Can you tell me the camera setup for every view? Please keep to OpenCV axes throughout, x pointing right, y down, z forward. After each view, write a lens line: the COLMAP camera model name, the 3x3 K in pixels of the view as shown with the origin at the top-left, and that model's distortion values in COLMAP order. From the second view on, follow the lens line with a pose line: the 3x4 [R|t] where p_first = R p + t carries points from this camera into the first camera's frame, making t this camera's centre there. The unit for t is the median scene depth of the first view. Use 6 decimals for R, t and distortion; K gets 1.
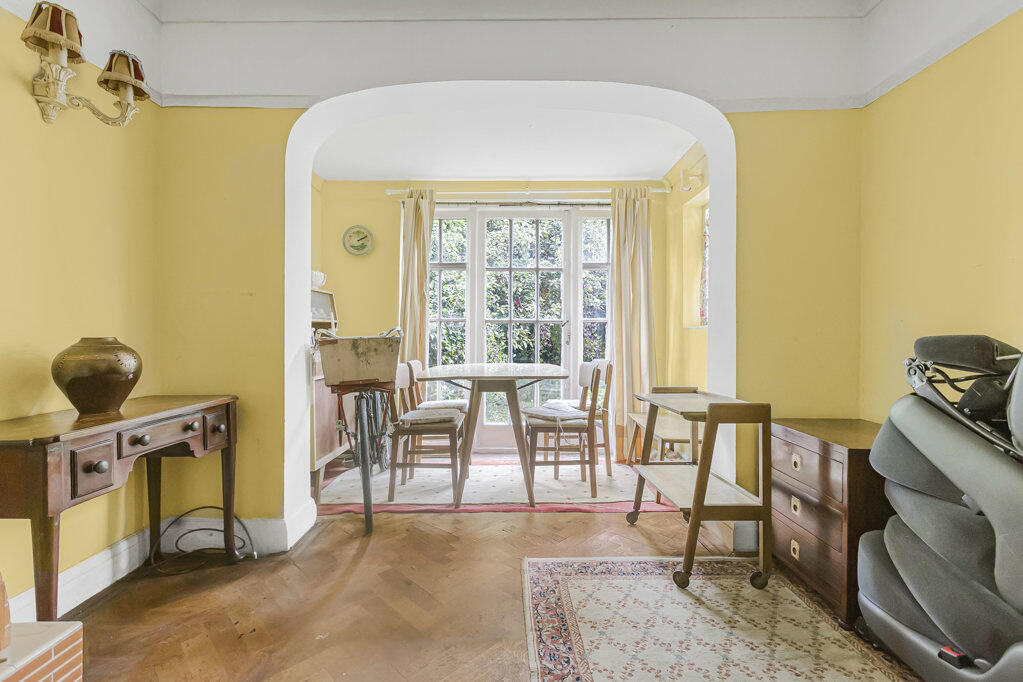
lens RADIAL K [[461.3, 0, 507.0], [0, 461.3, 336.0], [0, 0, 1]] dist [-0.013243, 0.007207]
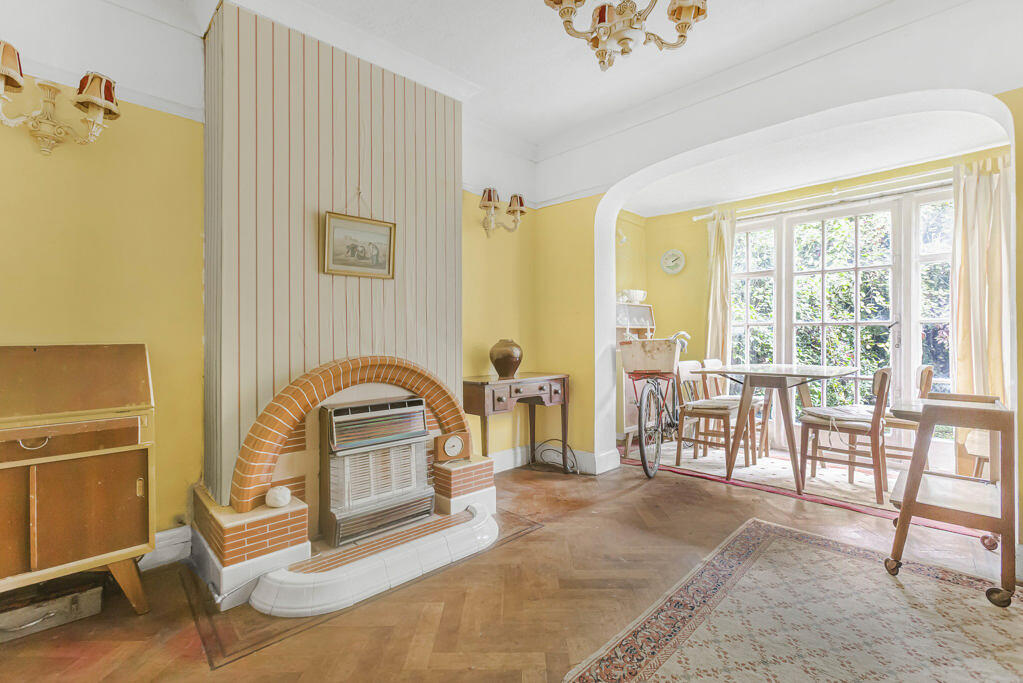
lens RADIAL K [[461.3, 0, 507.0], [0, 461.3, 336.5], [0, 0, 1]] dist [-0.013243, 0.007207]
pose [[0.699438, -0.003804, -0.714683, 0.456312], [0.000774, 0.999989, -0.004564, -0.000737], [0.714693, 0.002639, 0.699433, -0.338703]]
